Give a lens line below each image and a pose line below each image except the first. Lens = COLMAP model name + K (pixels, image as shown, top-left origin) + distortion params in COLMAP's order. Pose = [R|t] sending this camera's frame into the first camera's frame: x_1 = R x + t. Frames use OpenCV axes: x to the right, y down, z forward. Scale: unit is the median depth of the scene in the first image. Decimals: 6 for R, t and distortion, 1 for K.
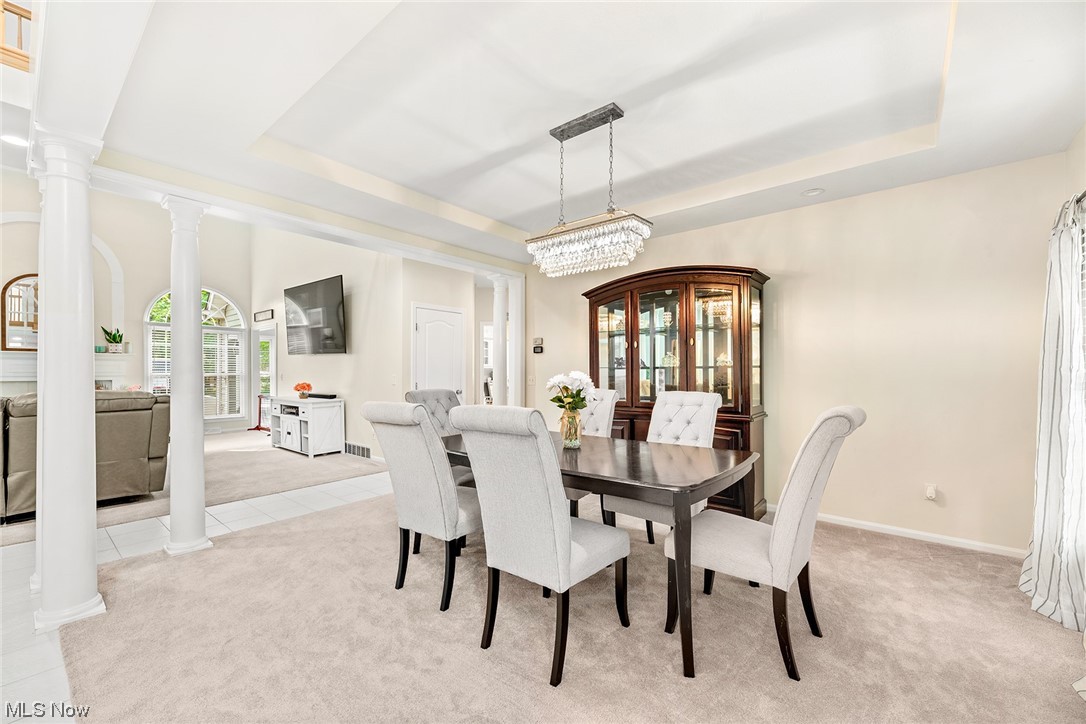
lens RADIAL K [[438.6, 0, 544.2], [0, 438.6, 368.1], [0, 0, 1]] dist [0.000750, 0.000116]
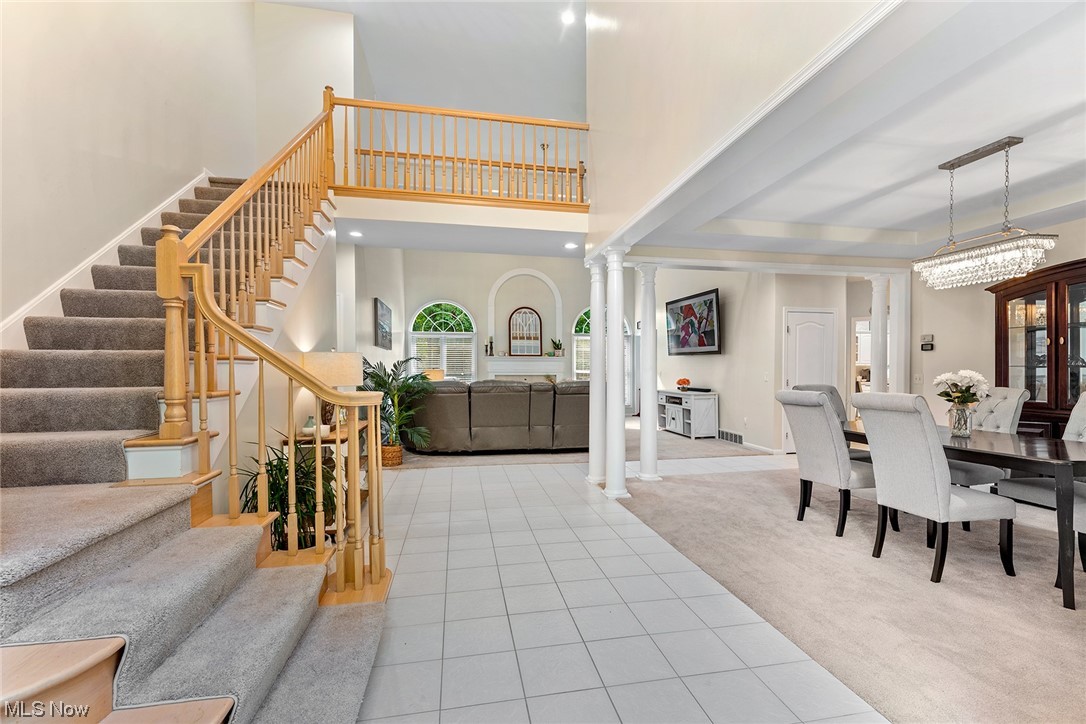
lens RADIAL K [[477.6, 0, 550.3], [0, 477.6, 373.2], [0, 0, 1]] dist [-0.001739, -0.000029]
pose [[0.772657, 0.006894, -0.634786, 0.022025], [0.003553, 0.999878, 0.015184, -0.006979], [0.634814, -0.013987, 0.772539, -0.601412]]
